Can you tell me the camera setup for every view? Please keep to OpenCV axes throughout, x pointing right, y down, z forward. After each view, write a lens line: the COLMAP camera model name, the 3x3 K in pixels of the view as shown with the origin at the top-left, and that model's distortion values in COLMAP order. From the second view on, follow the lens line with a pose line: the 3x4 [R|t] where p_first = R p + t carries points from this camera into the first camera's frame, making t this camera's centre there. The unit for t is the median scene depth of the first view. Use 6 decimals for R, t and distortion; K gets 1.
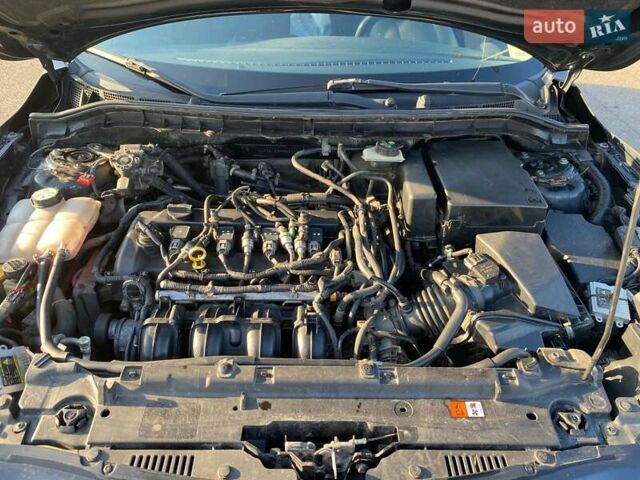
lens RADIAL K [[517.4, 0, 329.6], [0, 517.4, 239.9], [0, 0, 1]] dist [0.005075, -0.012682]
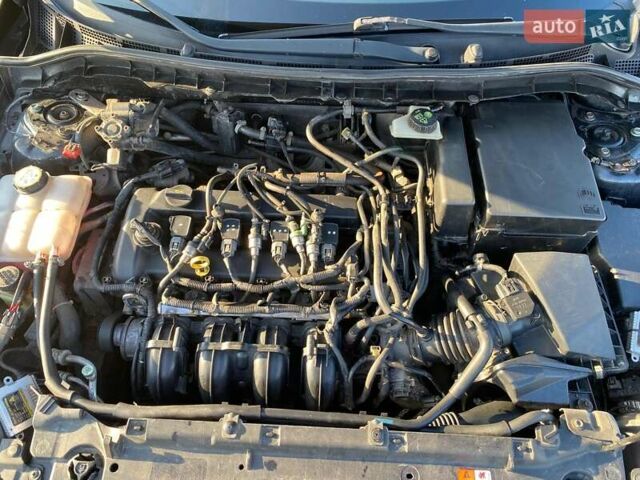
lens RADIAL K [[506.0, 0, 319.7], [0, 506.0, 212.9], [0, 0, 1]] dist [-0.001307, -0.002423]
pose [[0.997515, 0.049420, -0.050221, -0.004514], [-0.027758, 0.930761, 0.364573, -0.387566], [0.064761, -0.362273, 0.929820, 0.218724]]
